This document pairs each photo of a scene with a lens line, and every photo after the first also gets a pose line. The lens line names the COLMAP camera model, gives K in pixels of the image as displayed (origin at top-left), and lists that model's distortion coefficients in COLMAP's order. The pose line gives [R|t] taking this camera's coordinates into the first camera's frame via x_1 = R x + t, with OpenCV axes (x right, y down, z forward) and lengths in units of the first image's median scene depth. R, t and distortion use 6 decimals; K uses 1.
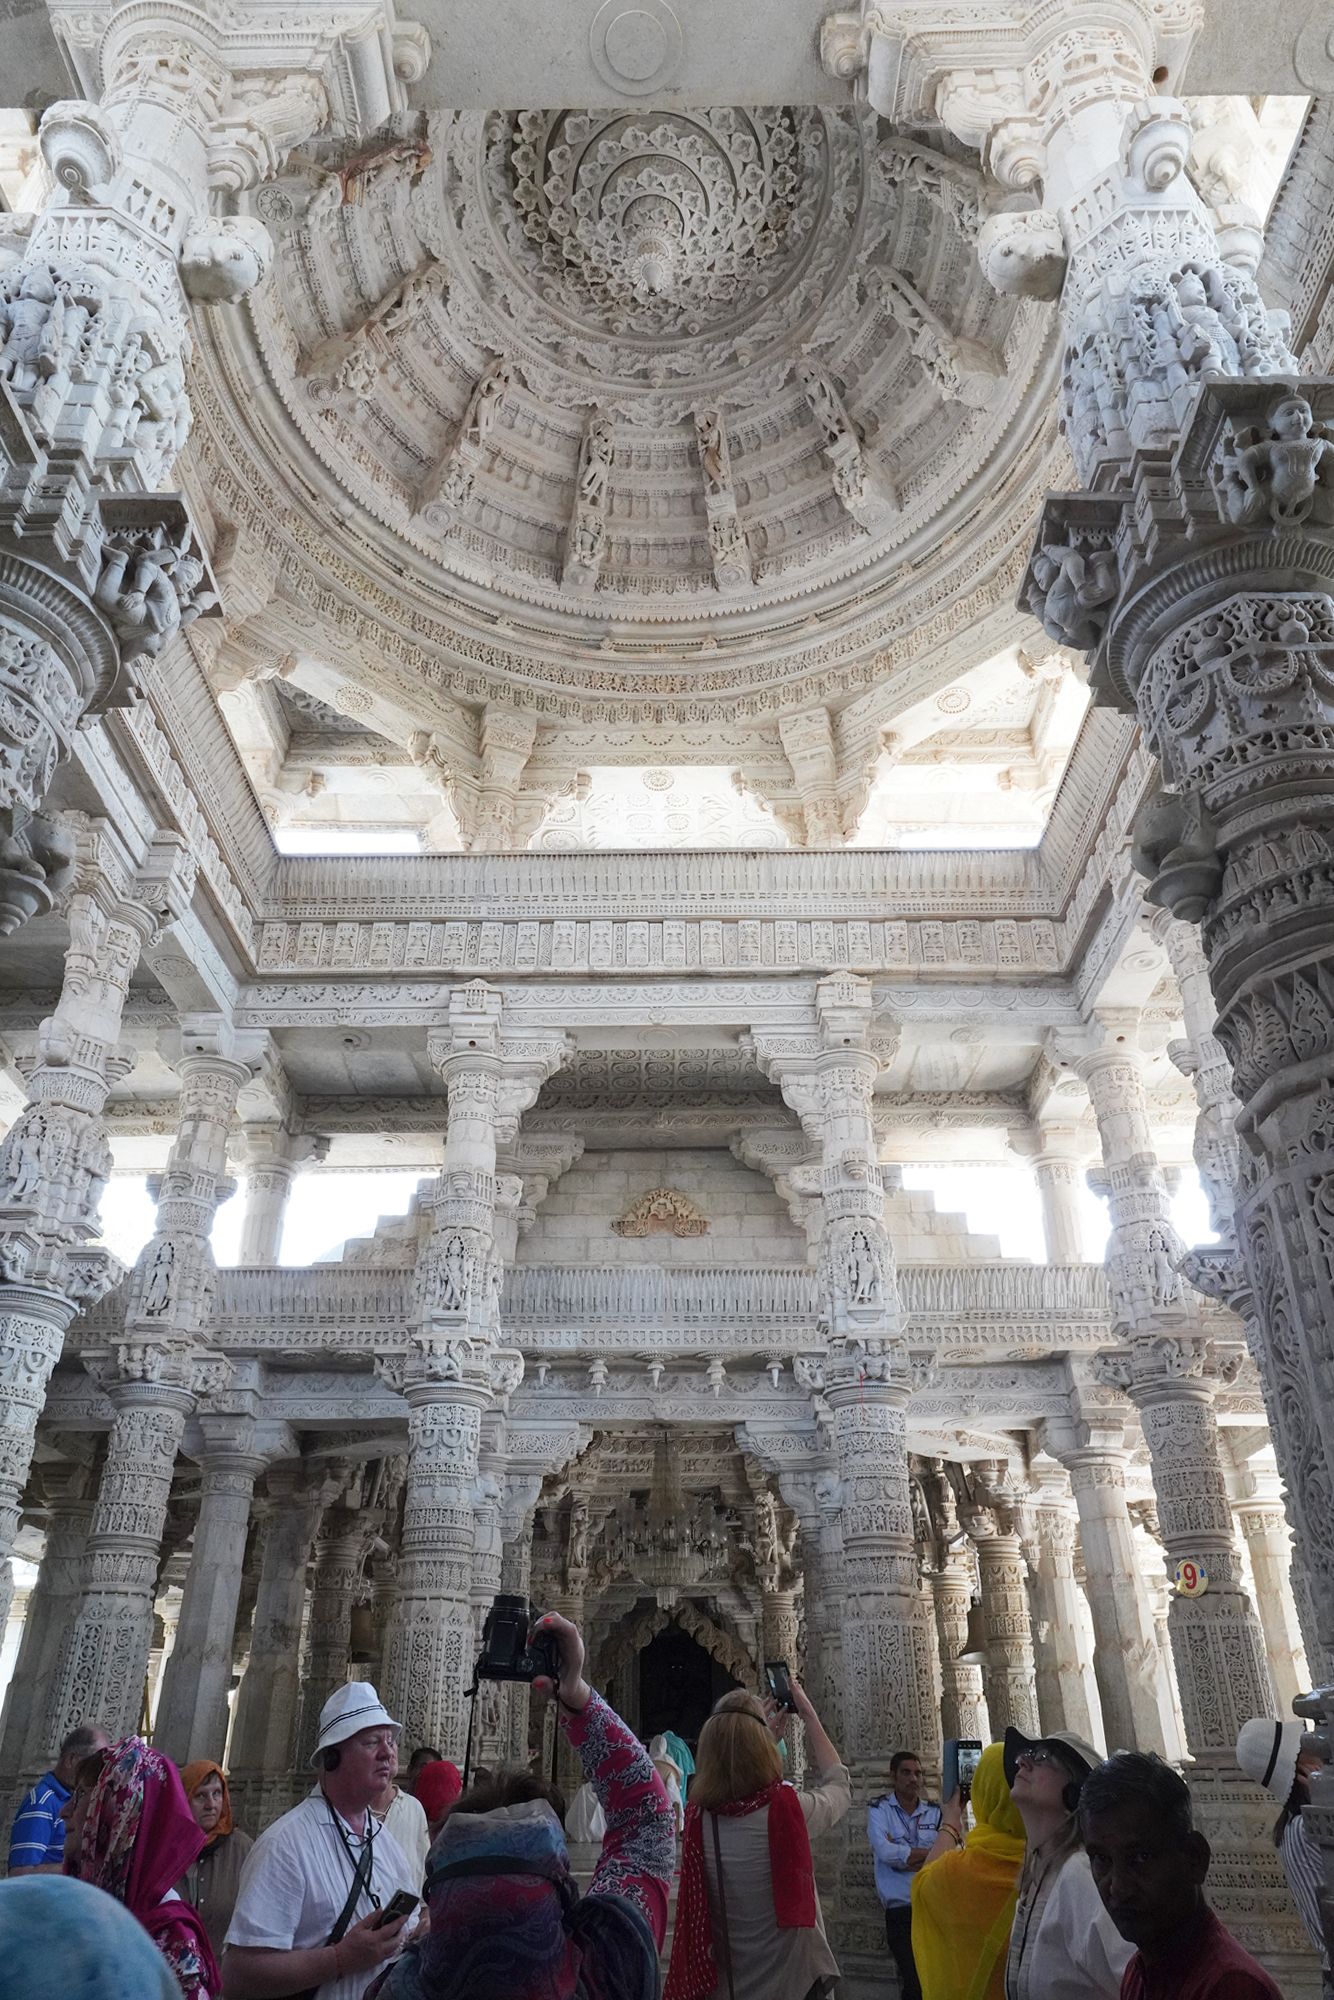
lens RADIAL K [[1320.8, 0, 668.5], [0, 1320.8, 995.4], [0, 0, 1]] dist [-0.035263, 0.027180]
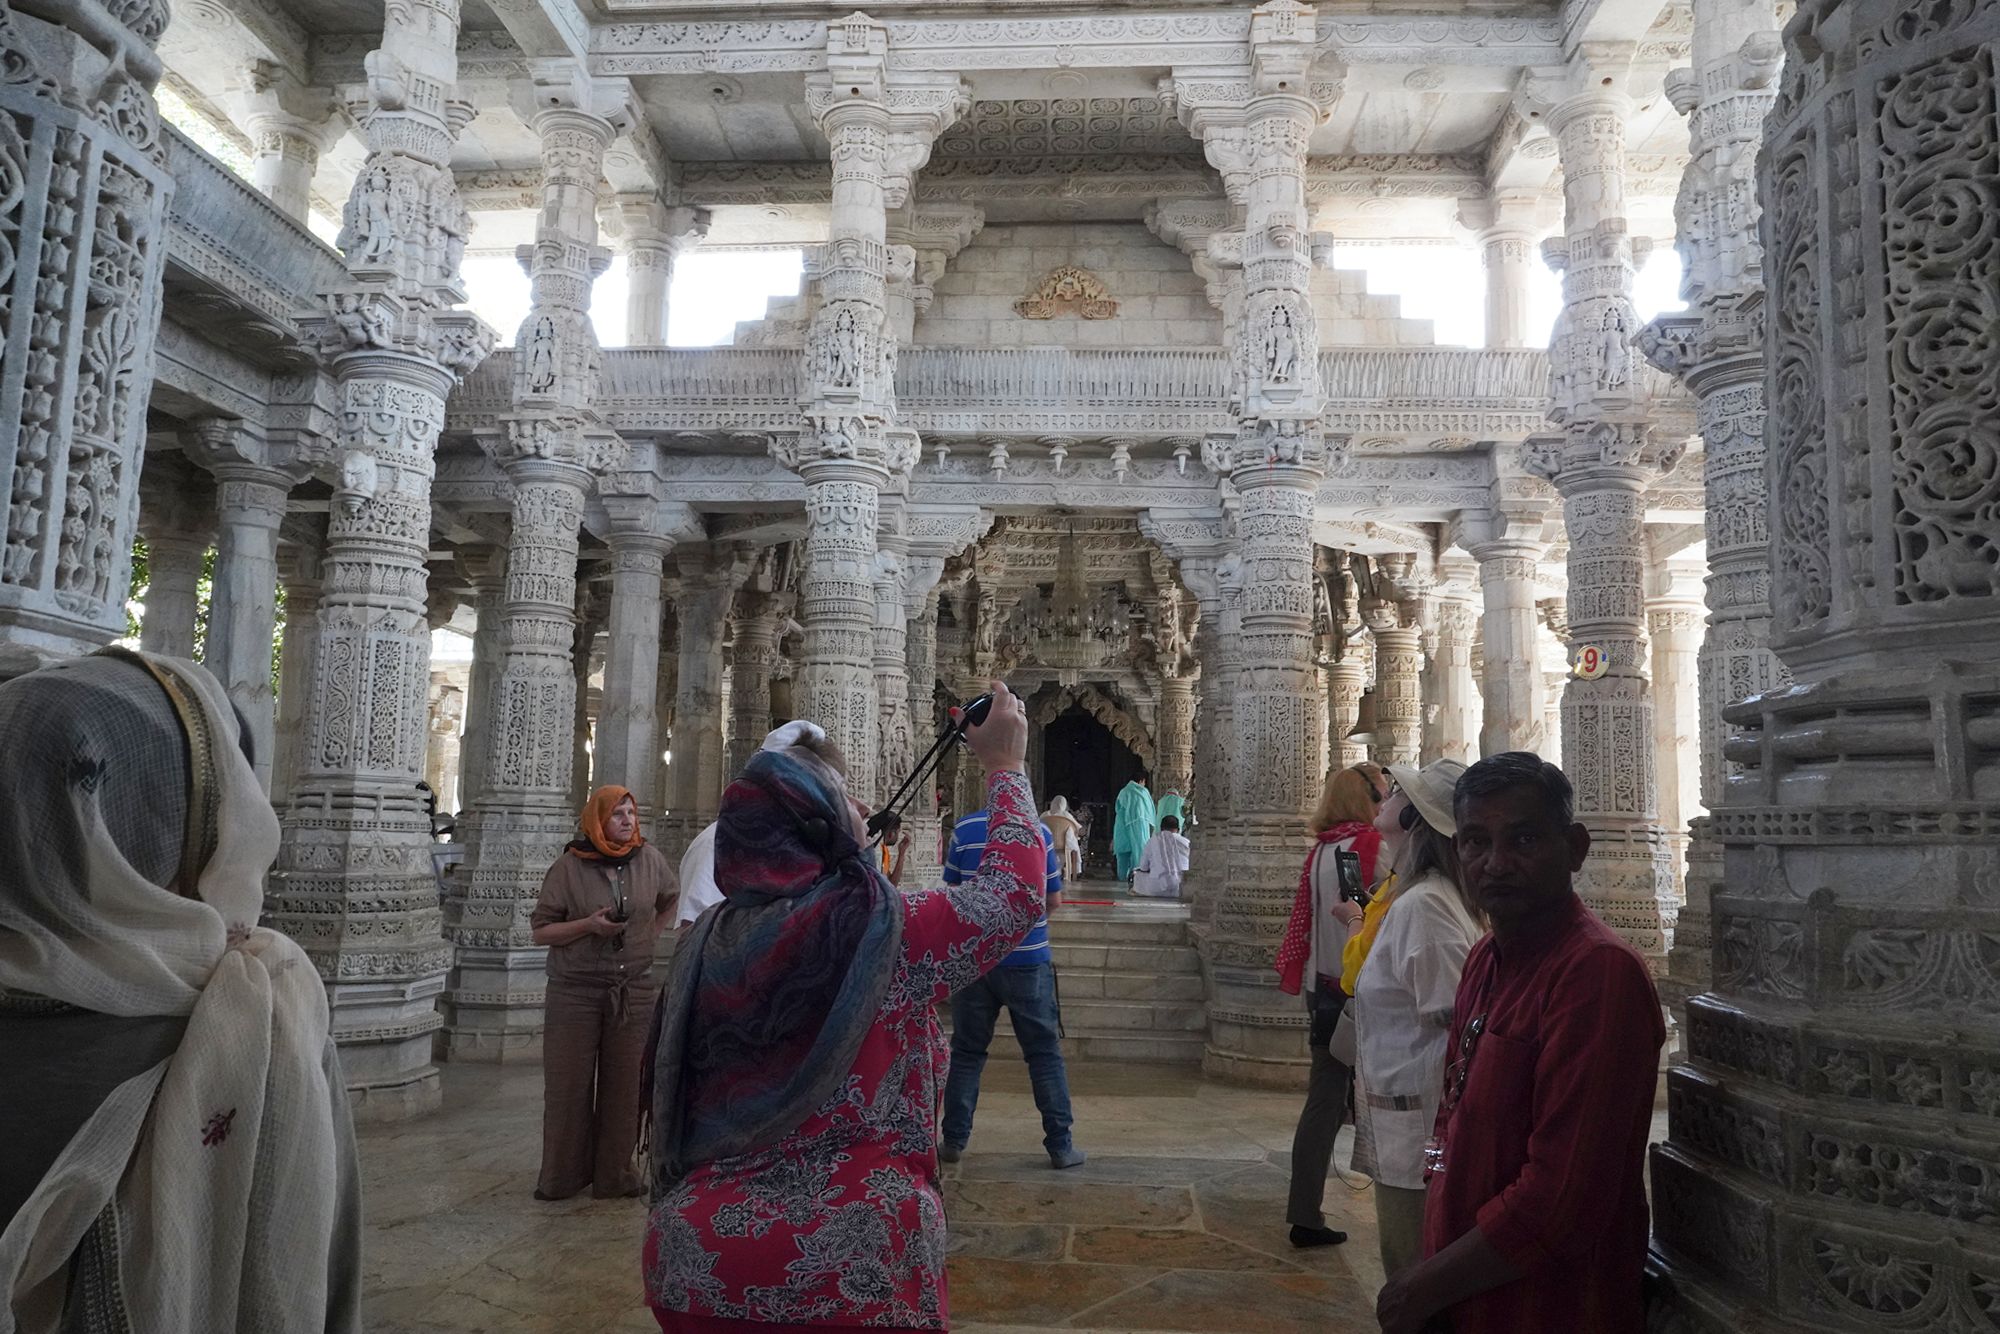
lens RADIAL K [[1320.8, 0, 1000.0], [0, 1320.8, 667.0], [0, 0, 1]] dist [-0.035263, 0.027180]
pose [[0.997780, 0.020755, -0.063283, 0.012235], [0.005791, 0.919562, 0.392902, 0.046314], [0.066347, -0.392397, 0.917400, 0.046188]]
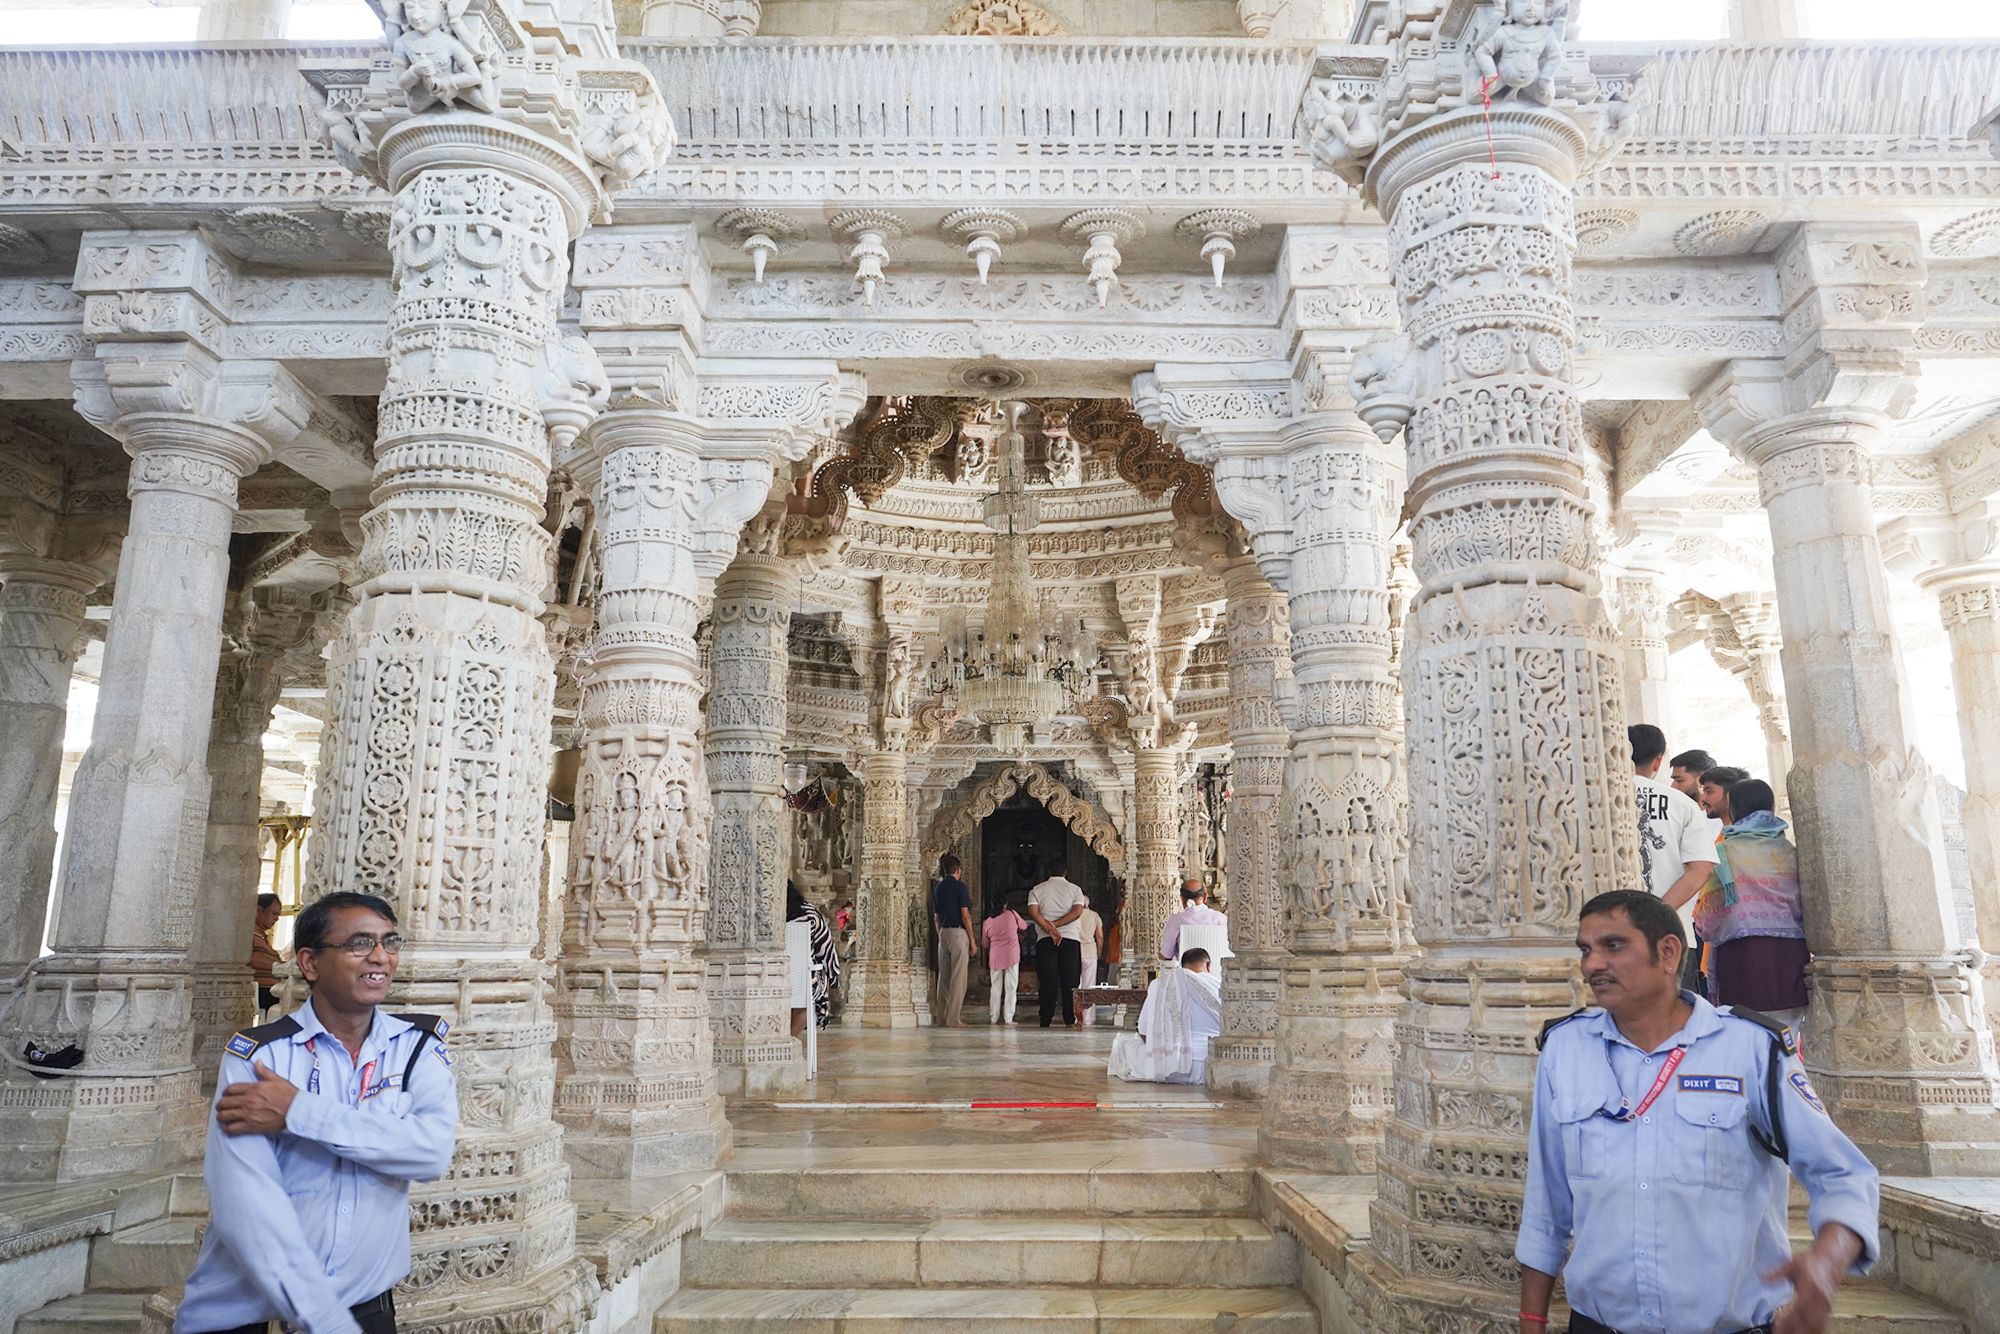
lens RADIAL K [[1015.8, 0, 1023.1], [0, 1015.8, 718.8], [0, 0, 1]] dist [-0.004399, -0.000162]
pose [[0.999988, 0.004836, -0.000443, 0.006707], [-0.004467, 0.951762, 0.306804, 0.335126], [0.001905, -0.306798, 0.951773, 0.573756]]
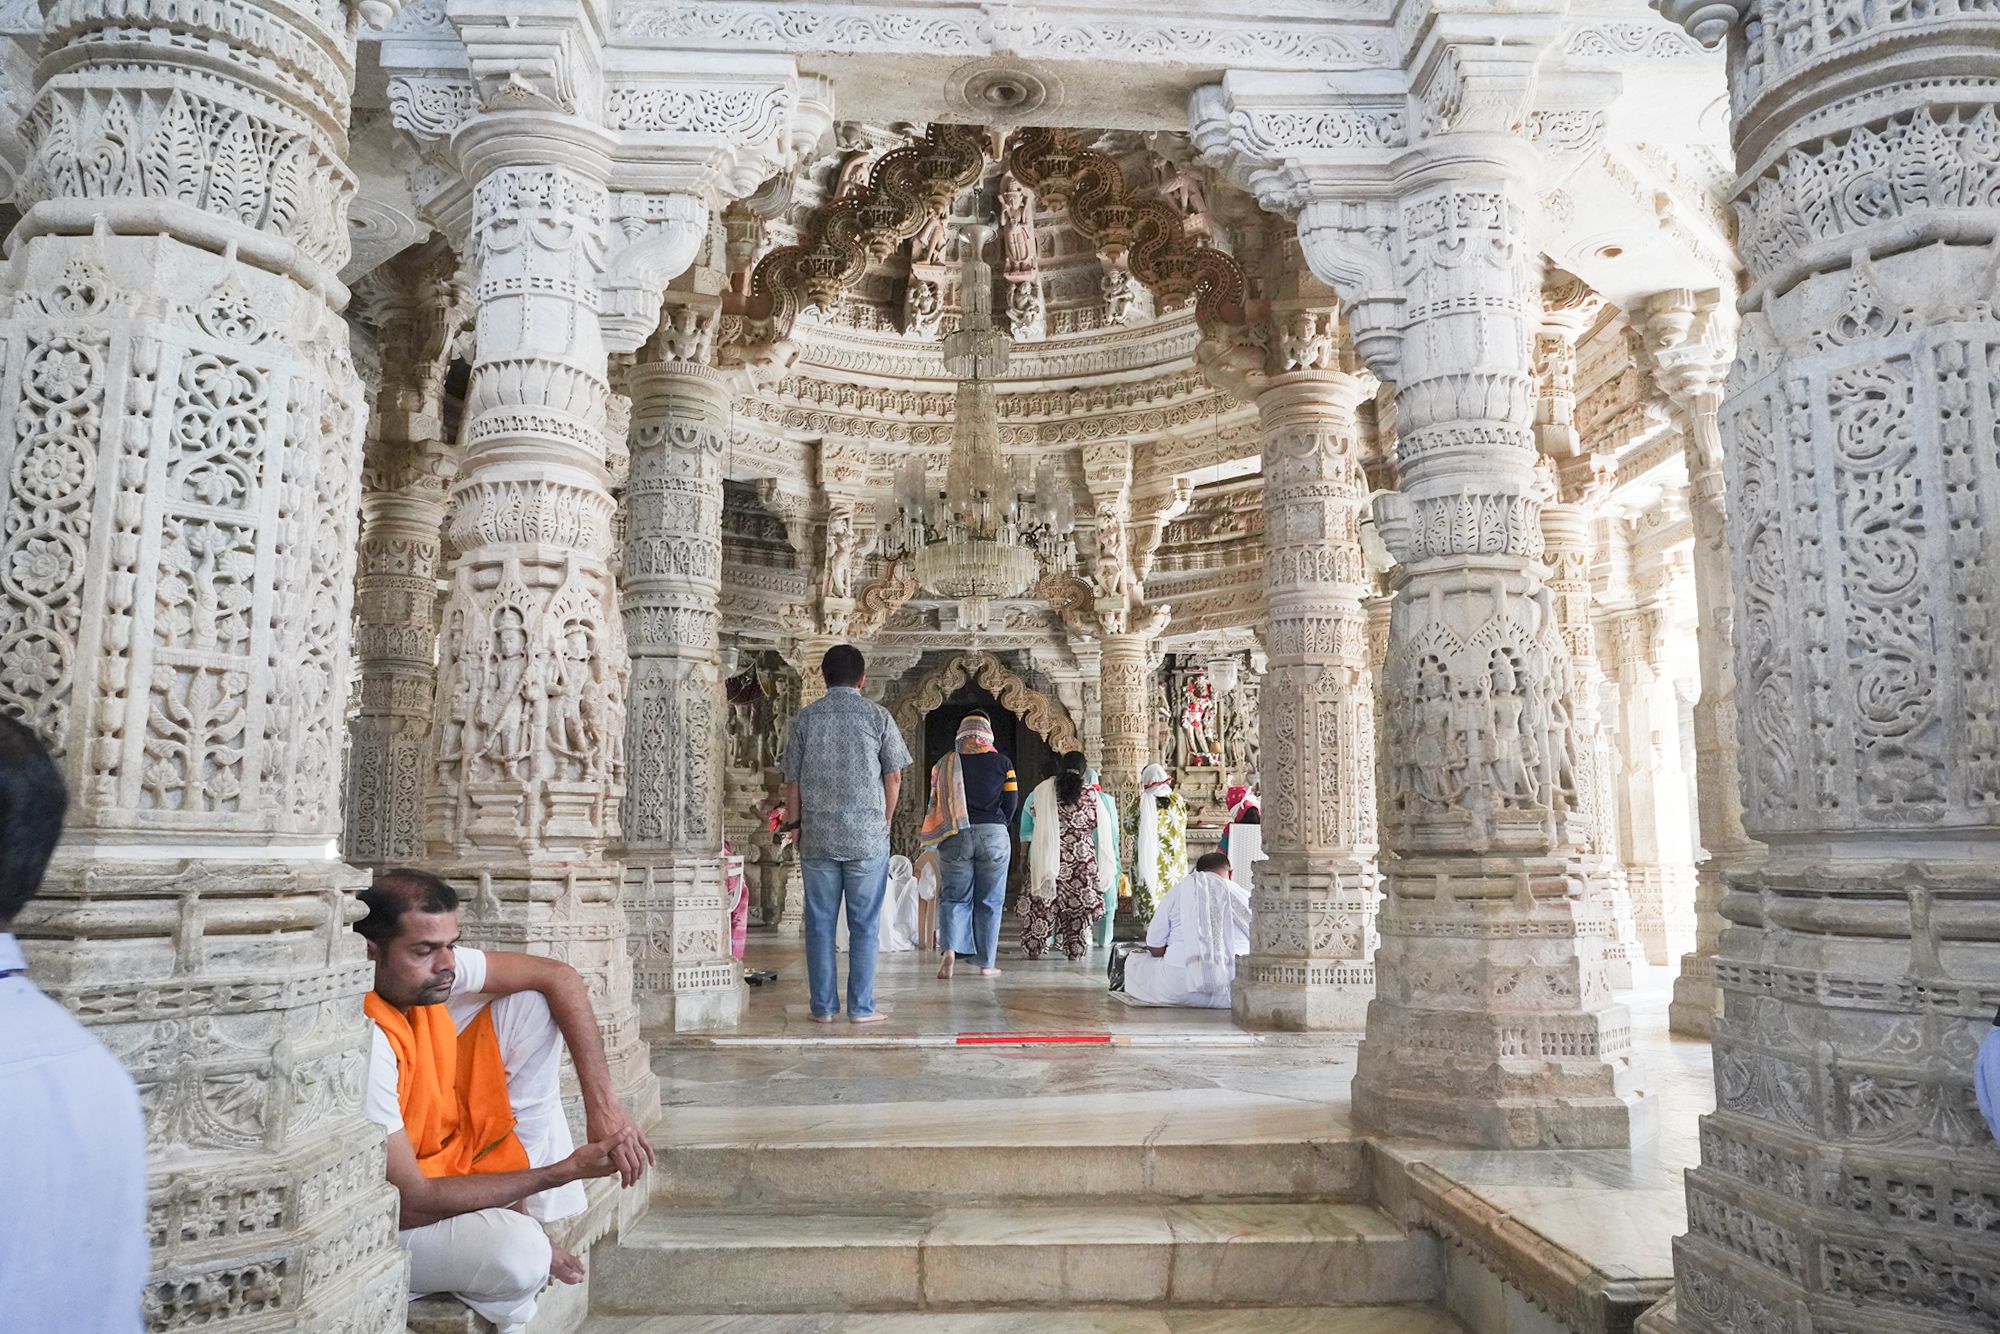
lens RADIAL K [[958.2, 0, 961.8], [0, 958.2, 689.5], [0, 0, 1]] dist [-0.011418, 0.008116]
pose [[0.999369, 0.011907, 0.033450, -0.026986], [-0.023035, 0.934356, 0.355597, 0.396820], [-0.027020, -0.356143, 0.934041, 0.674238]]
